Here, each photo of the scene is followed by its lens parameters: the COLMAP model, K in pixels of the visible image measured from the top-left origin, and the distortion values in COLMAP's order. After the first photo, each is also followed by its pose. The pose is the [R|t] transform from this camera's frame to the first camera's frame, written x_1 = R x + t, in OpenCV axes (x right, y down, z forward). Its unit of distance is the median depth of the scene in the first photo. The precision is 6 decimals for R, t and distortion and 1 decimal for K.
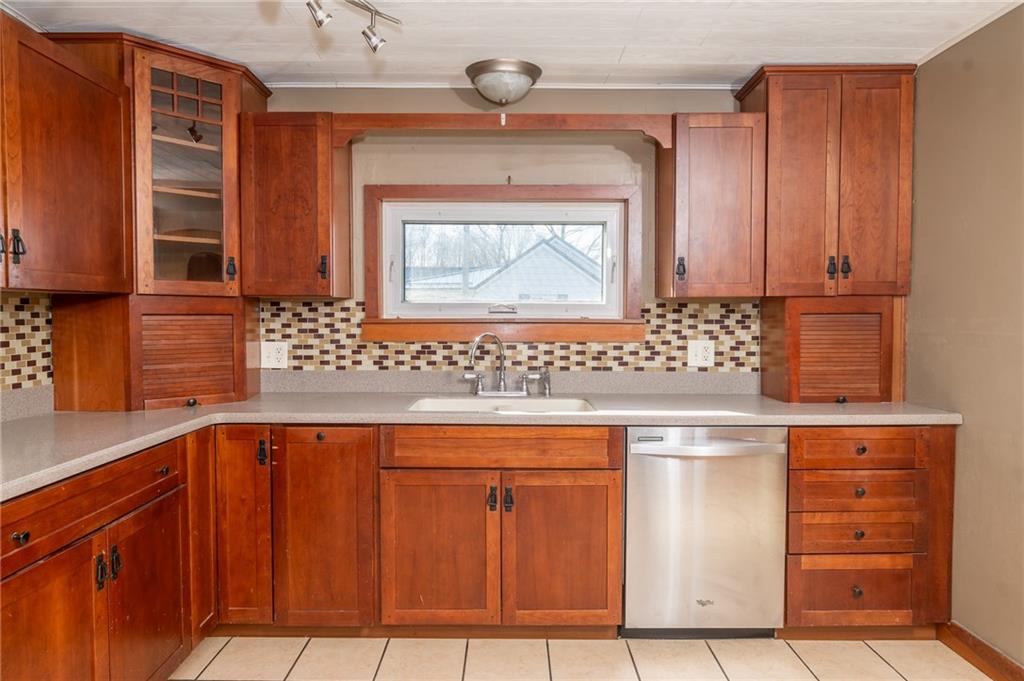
lens RADIAL K [[660.6, 0, 512.4], [0, 660.6, 337.3], [0, 0, 1]] dist [-0.000488, 0.002831]
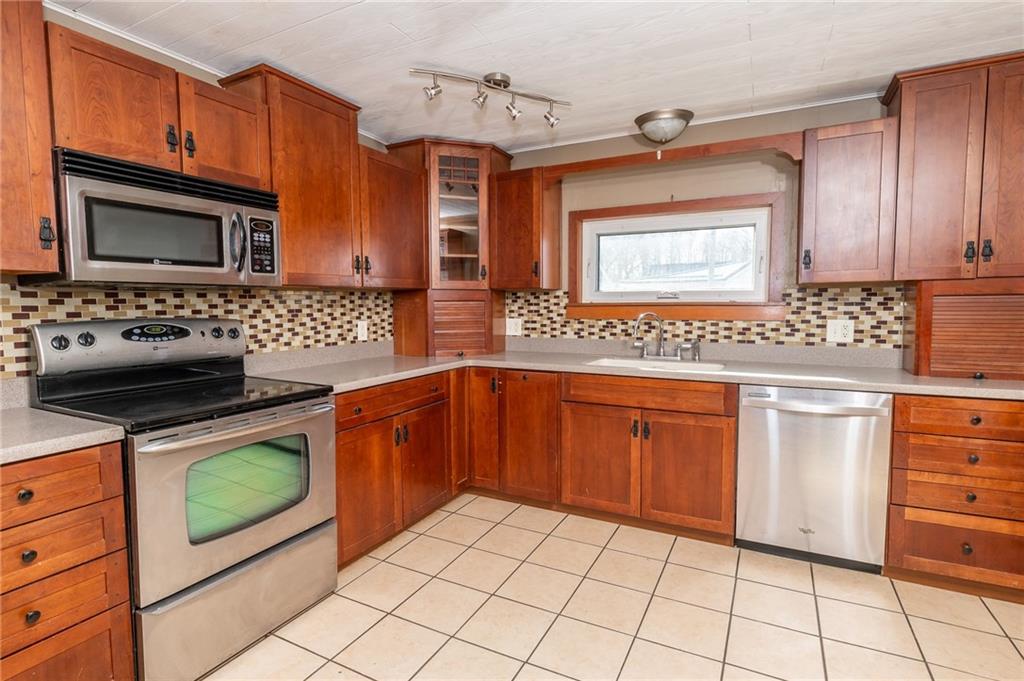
lens RADIAL K [[523.1, 0, 501.4], [0, 523.1, 338.9], [0, 0, 1]] dist [0.002967, -0.000598]
pose [[0.881049, 0.025913, -0.472314, 0.221123], [-0.009939, 0.999292, 0.036285, 0.012060], [0.472920, -0.027274, 0.880683, -0.111146]]
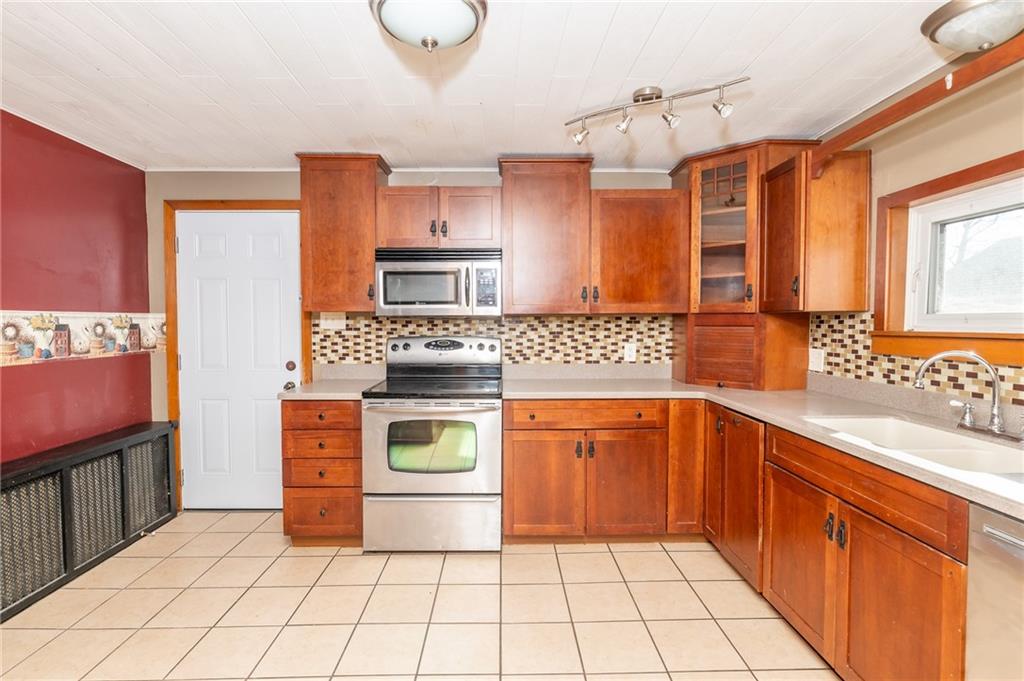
lens RADIAL K [[489.0, 0, 495.8], [0, 489.0, 336.4], [0, 0, 1]] dist [0.004149, 0.000604]
pose [[-0.010805, 0.028884, -0.999524, 0.595940], [-0.034315, 0.998983, 0.029239, -0.024254], [0.999353, 0.034614, -0.009803, 0.482141]]
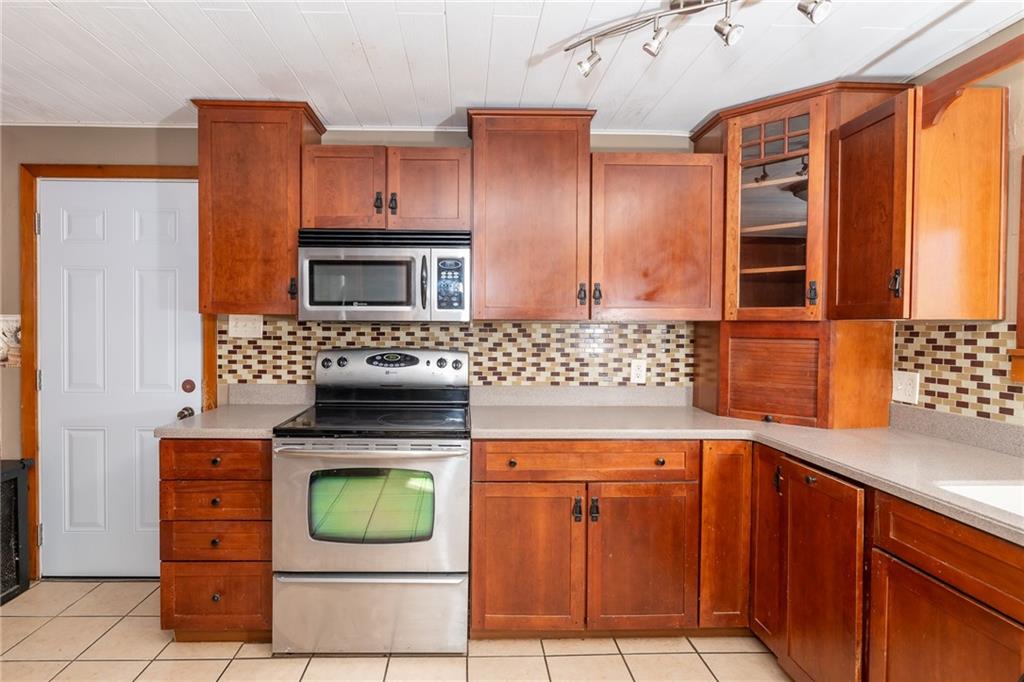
lens RADIAL K [[523.1, 0, 467.6], [0, 523.1, 336.4], [0, 0, 1]] dist [0.002967, -0.000598]
pose [[0.006842, 0.017366, -0.999826, 0.359450], [-0.042600, 0.998947, 0.017059, -0.029669], [0.999069, 0.042476, 0.007575, 0.472897]]
